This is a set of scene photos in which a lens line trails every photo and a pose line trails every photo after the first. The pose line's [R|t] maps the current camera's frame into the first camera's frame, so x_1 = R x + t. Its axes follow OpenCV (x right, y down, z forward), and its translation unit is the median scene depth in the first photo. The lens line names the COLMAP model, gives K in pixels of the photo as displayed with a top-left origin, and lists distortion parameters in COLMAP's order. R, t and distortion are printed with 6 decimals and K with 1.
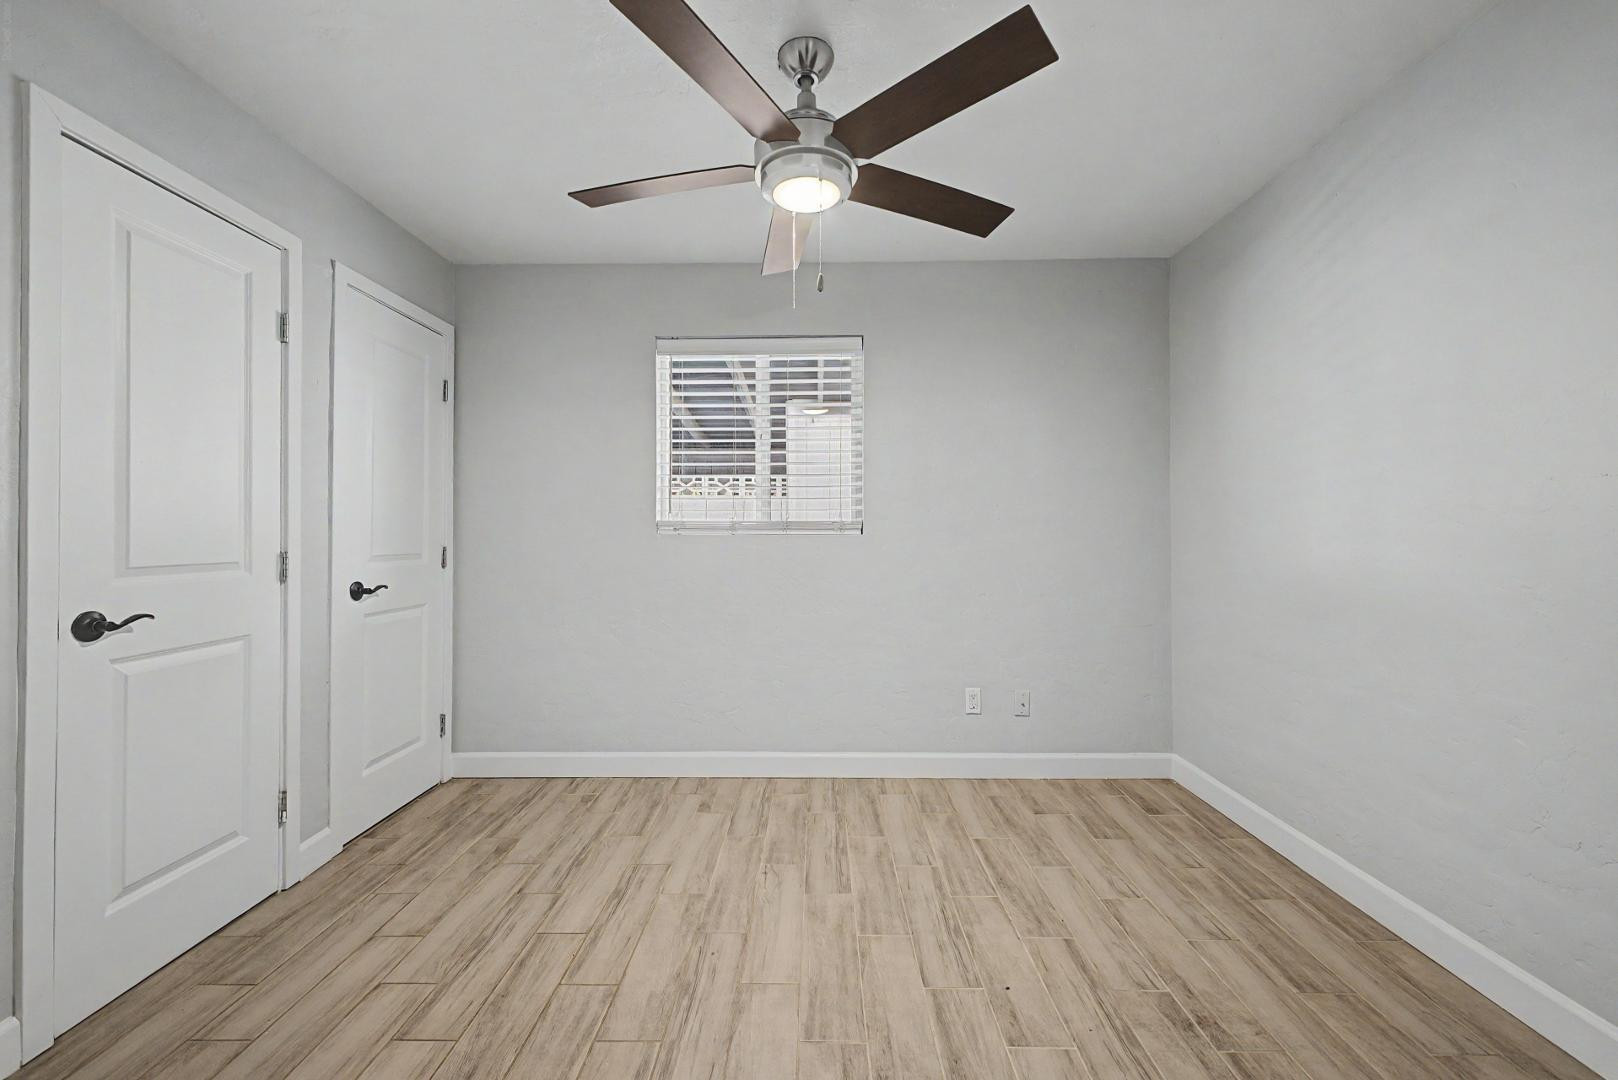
lens RADIAL K [[640.9, 0, 819.2], [0, 640.9, 528.0], [0, 0, 1]] dist [0.016393, -0.005083]
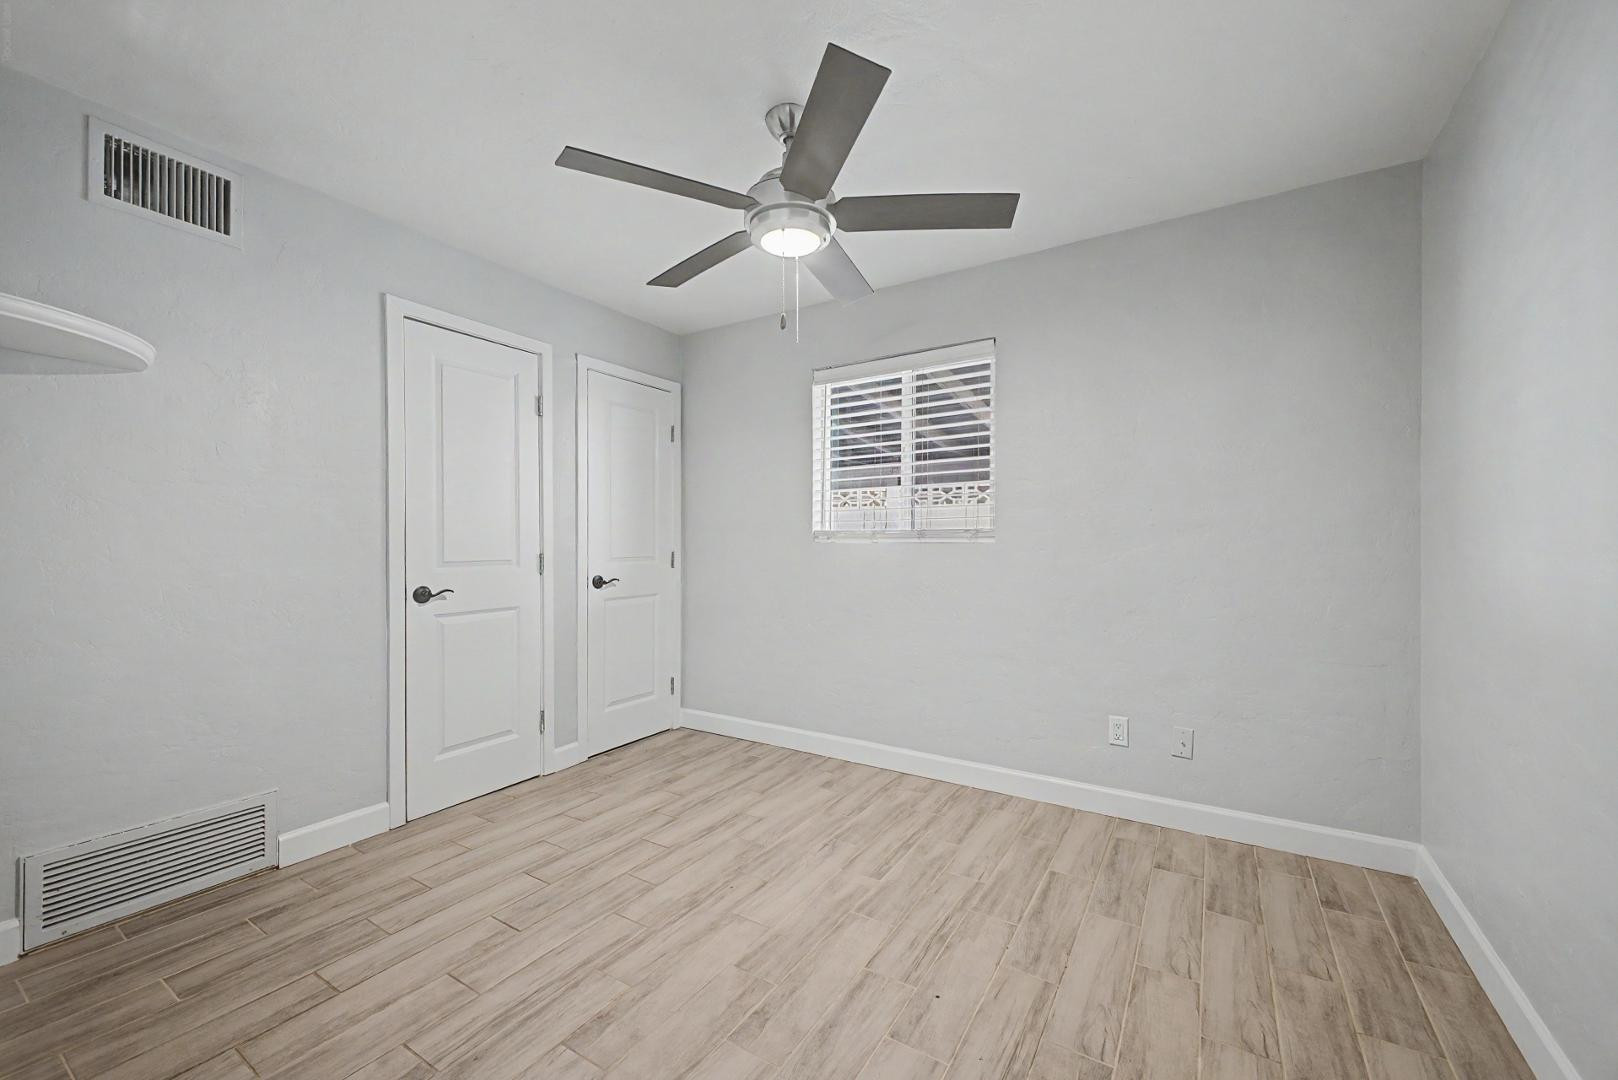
lens RADIAL K [[640.9, 0, 824.8], [0, 640.9, 544.2], [0, 0, 1]] dist [0.016393, -0.005083]
pose [[0.857633, 0.003174, -0.514252, 0.443365], [0.004575, 0.999894, 0.013801, -0.003545], [0.514242, -0.014189, 0.857528, 0.040263]]
